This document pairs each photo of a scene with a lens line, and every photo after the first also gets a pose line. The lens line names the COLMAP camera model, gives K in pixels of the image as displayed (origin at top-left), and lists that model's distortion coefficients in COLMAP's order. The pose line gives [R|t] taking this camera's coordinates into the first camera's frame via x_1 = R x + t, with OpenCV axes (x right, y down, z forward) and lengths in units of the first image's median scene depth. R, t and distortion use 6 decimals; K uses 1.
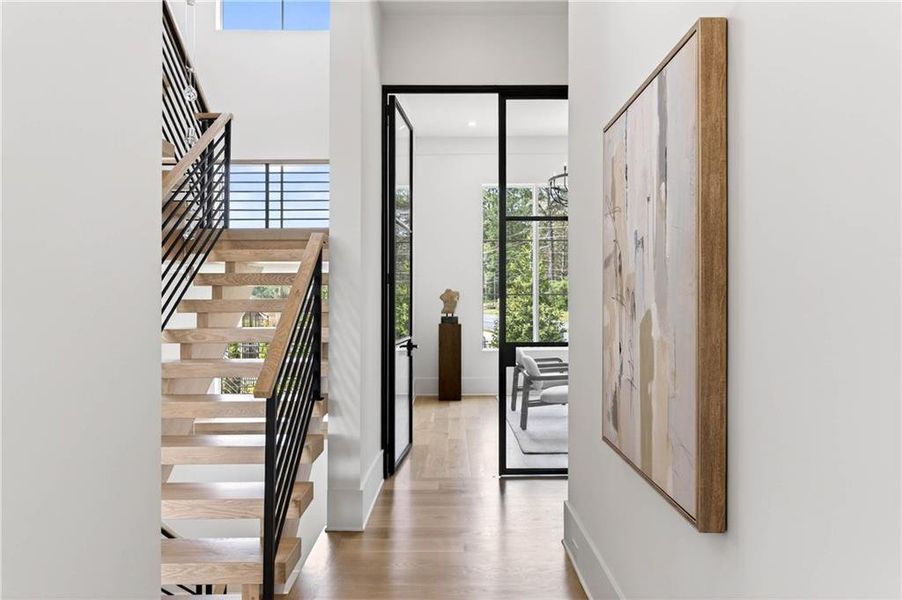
lens RADIAL K [[410.4, 0, 451.0], [0, 410.4, 300.0], [0, 0, 1]] dist [-0.001010, -0.000084]
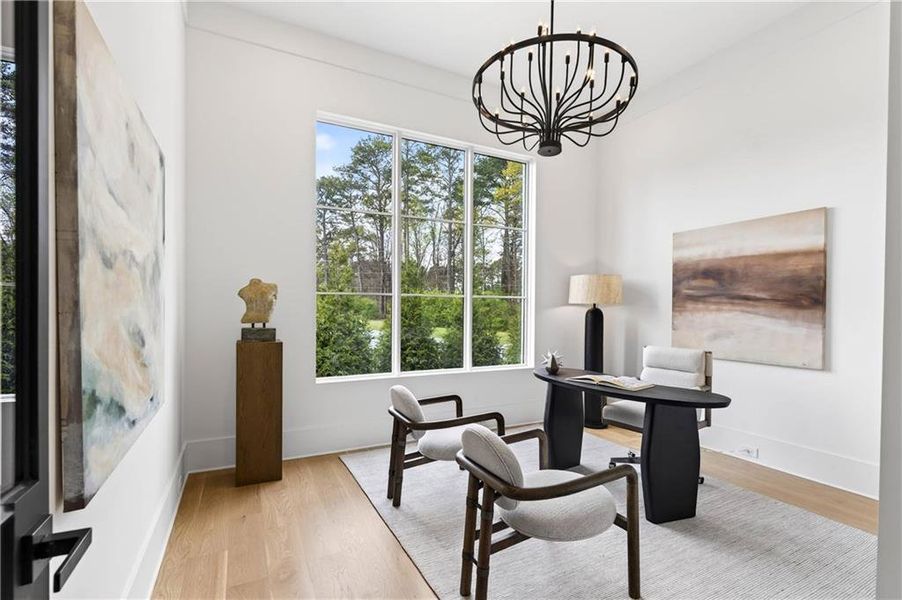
lens RADIAL K [[413.0, 0, 485.9], [0, 413.0, 300.4], [0, 0, 1]] dist [-0.001217, -0.000106]
pose [[0.869873, -0.006176, 0.493237, -0.011206], [0.002855, 0.999968, 0.007485, -0.000910], [-0.493267, -0.005103, 0.869863, 0.359510]]
